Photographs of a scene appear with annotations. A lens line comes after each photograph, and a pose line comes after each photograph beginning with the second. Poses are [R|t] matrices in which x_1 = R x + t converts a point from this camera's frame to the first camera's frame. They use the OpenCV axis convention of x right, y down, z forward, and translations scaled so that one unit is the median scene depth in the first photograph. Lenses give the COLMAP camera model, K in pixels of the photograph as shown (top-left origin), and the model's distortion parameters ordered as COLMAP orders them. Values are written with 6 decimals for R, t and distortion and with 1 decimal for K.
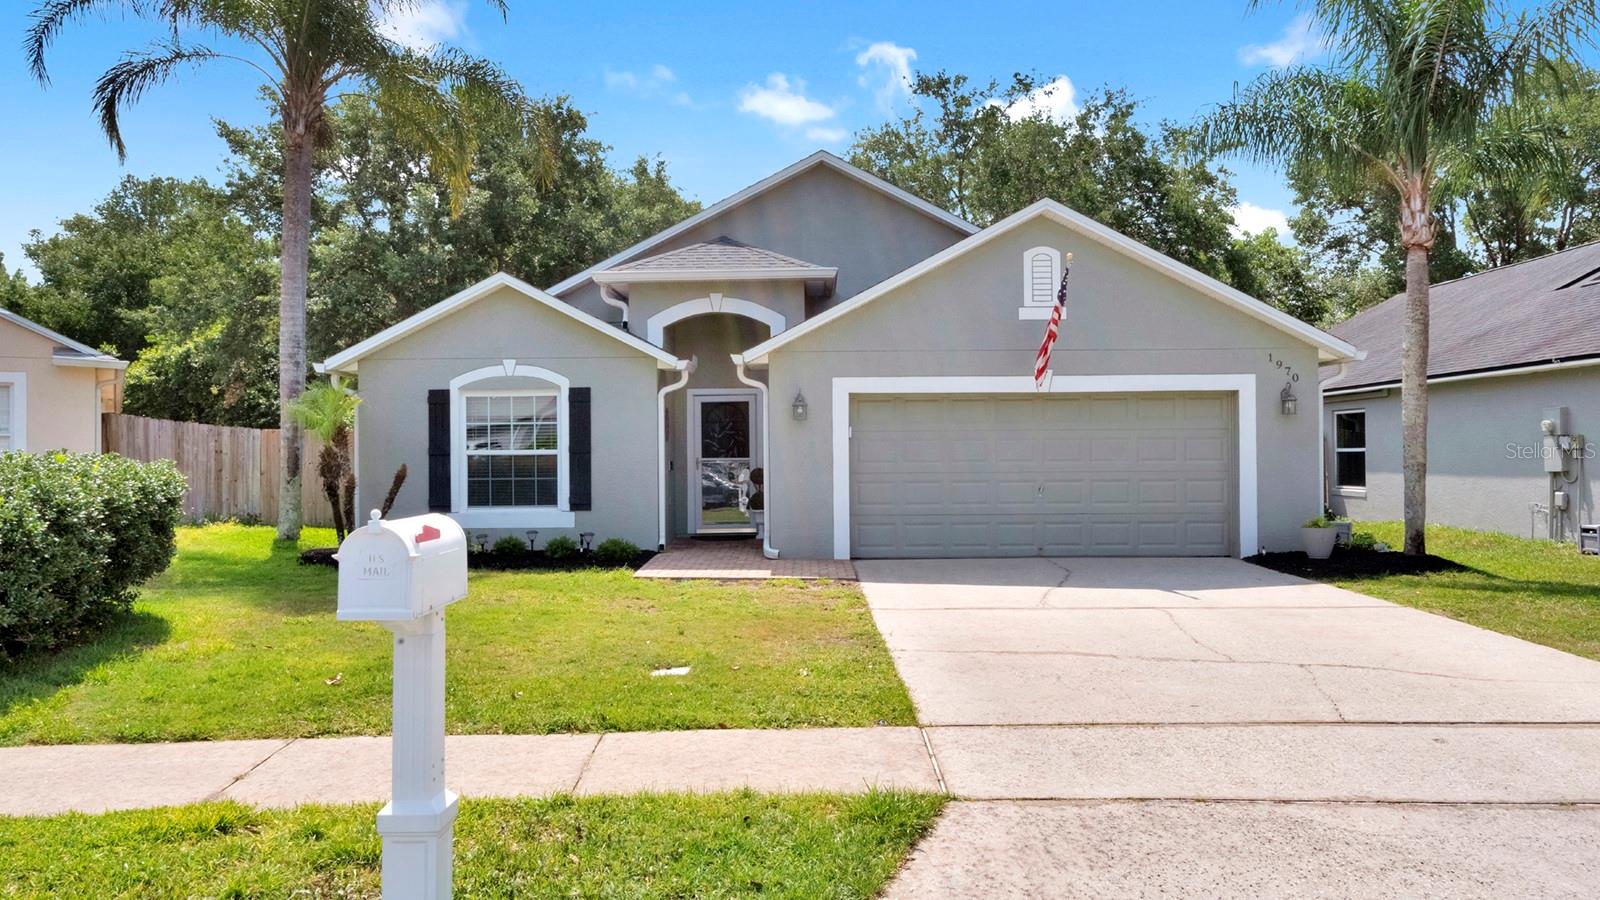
lens RADIAL K [[1123.8, 0, 800.5], [0, 1123.8, 451.1], [0, 0, 1]] dist [0.001668, 0.000384]
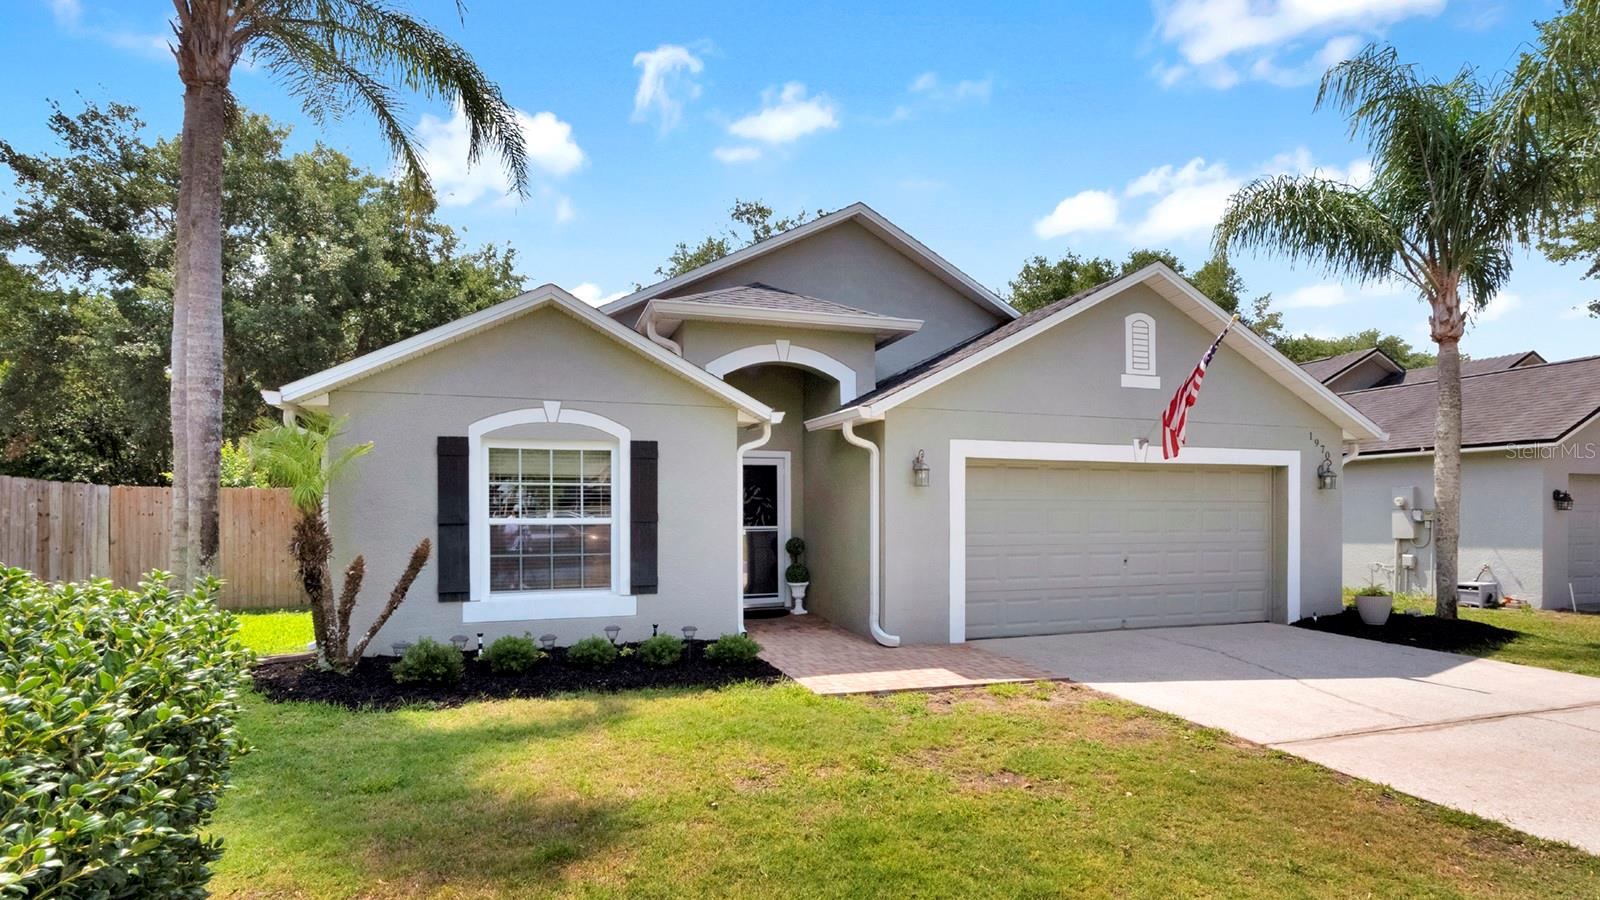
lens RADIAL K [[797.3, 0, 806.8], [0, 797.3, 515.7], [0, 0, 1]] dist [-0.002233, -0.001257]
pose [[0.942729, 0.005651, 0.333512, -0.276126], [-0.007743, 0.999958, 0.004943, -0.006843], [-0.333470, -0.007243, 0.942733, 0.422860]]
